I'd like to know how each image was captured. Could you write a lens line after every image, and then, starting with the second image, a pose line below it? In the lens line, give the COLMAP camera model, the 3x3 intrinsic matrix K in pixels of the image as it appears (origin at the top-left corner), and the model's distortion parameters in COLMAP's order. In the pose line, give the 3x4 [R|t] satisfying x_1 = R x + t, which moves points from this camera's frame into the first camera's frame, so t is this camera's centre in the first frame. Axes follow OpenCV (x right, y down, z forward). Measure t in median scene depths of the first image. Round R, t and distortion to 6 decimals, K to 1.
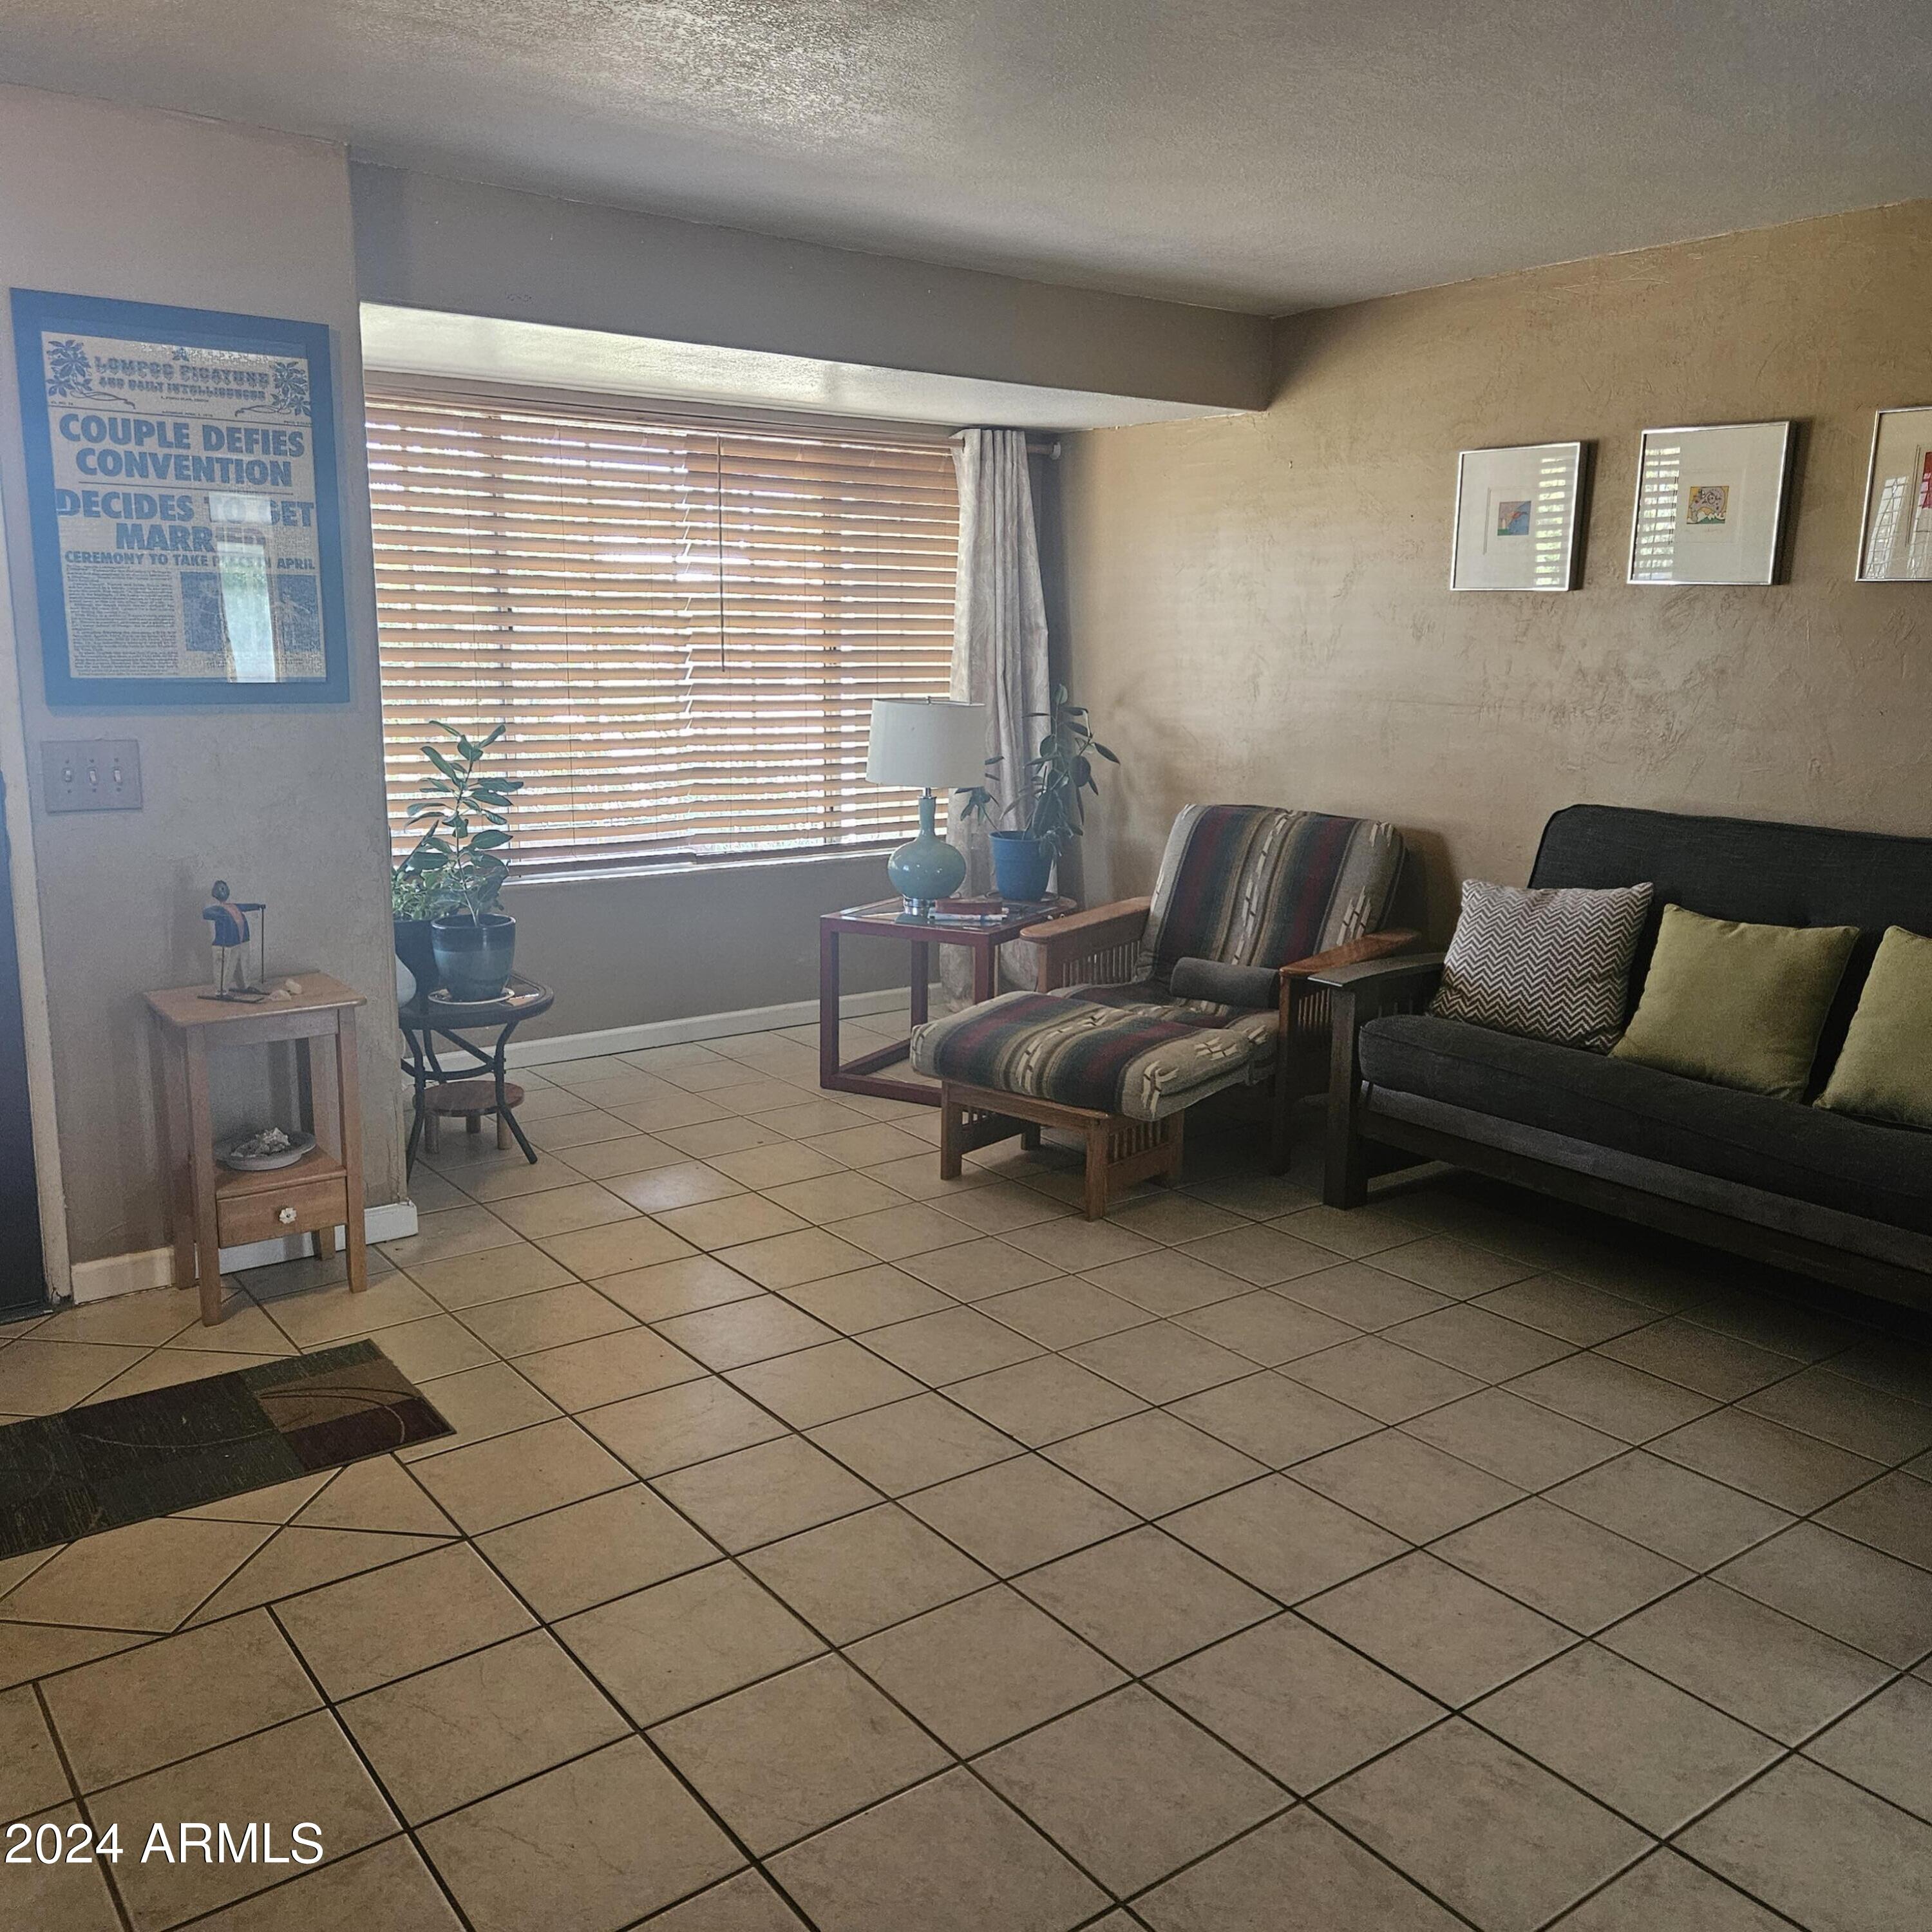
lens RADIAL K [[1711.2, 0, 946.6], [0, 1711.2, 971.4], [0, 0, 1]] dist [0.075528, -0.072357]
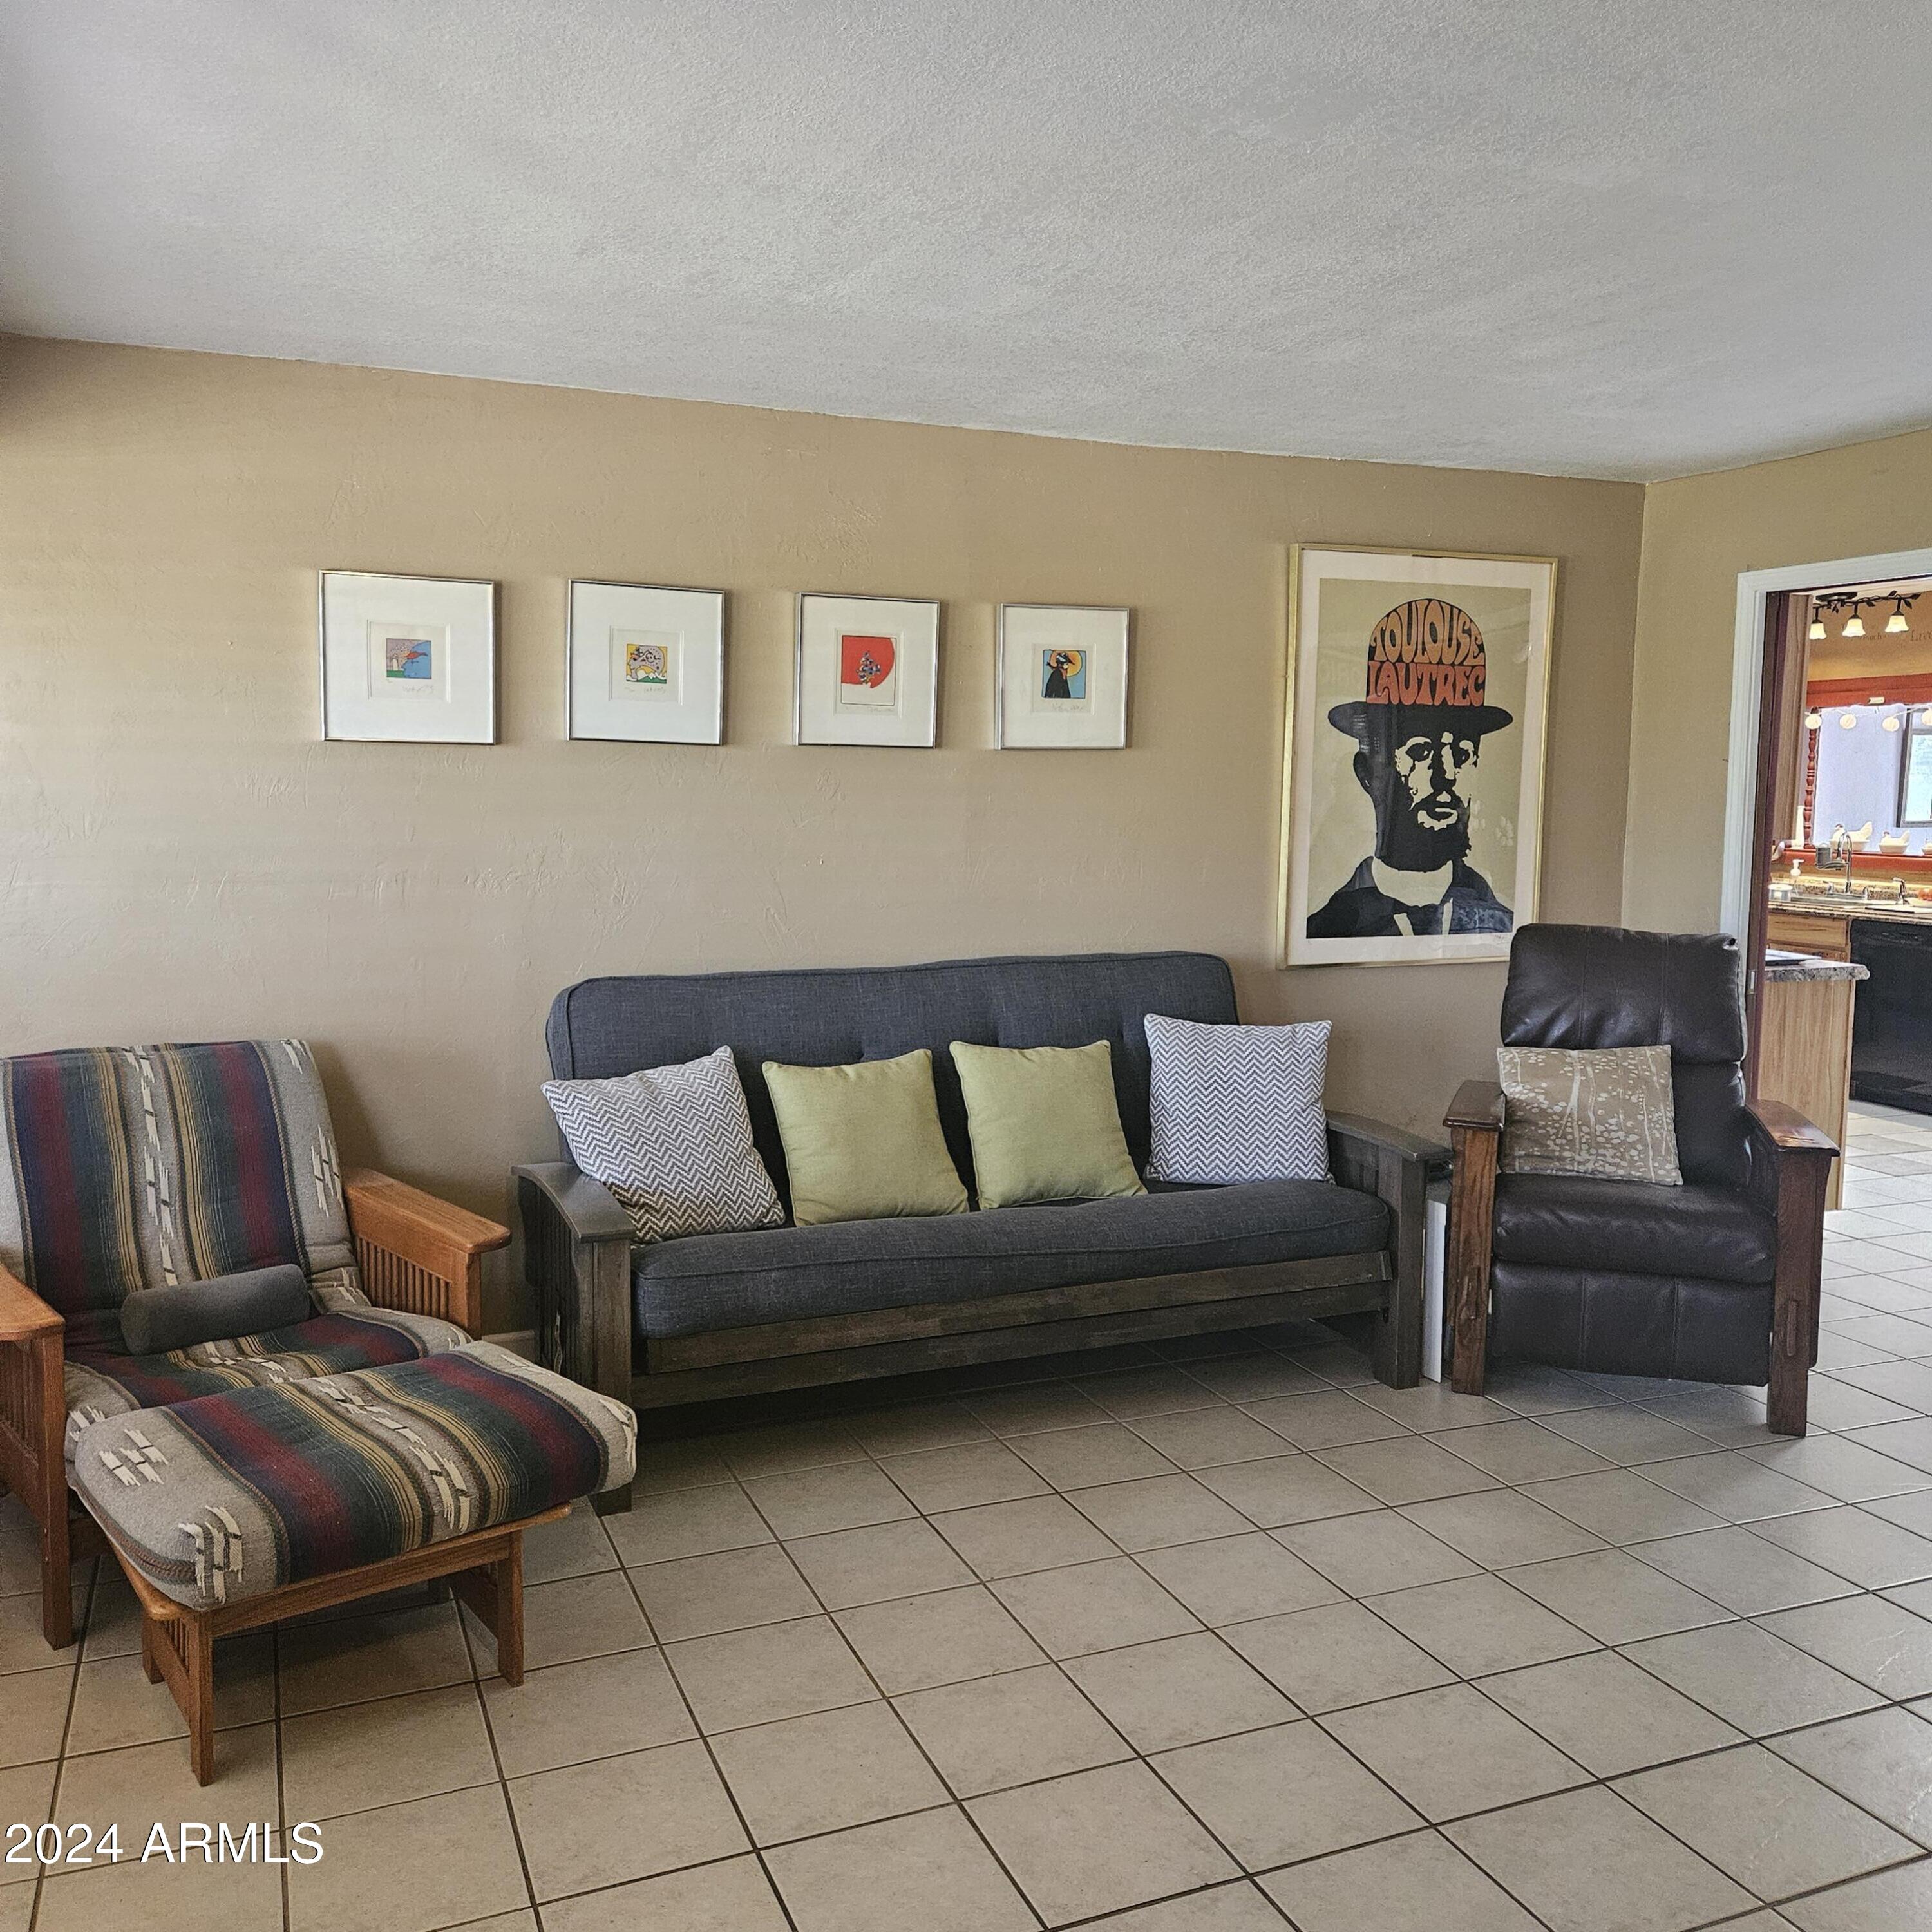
lens RADIAL K [[1711.2, 0, 946.6], [0, 1711.2, 971.4], [0, 0, 1]] dist [0.075528, -0.072357]
pose [[0.244422, -0.116081, 0.962696, -0.753849], [0.193892, 0.978609, 0.068772, -0.209941], [-0.950086, 0.169850, 0.261701, 0.973657]]
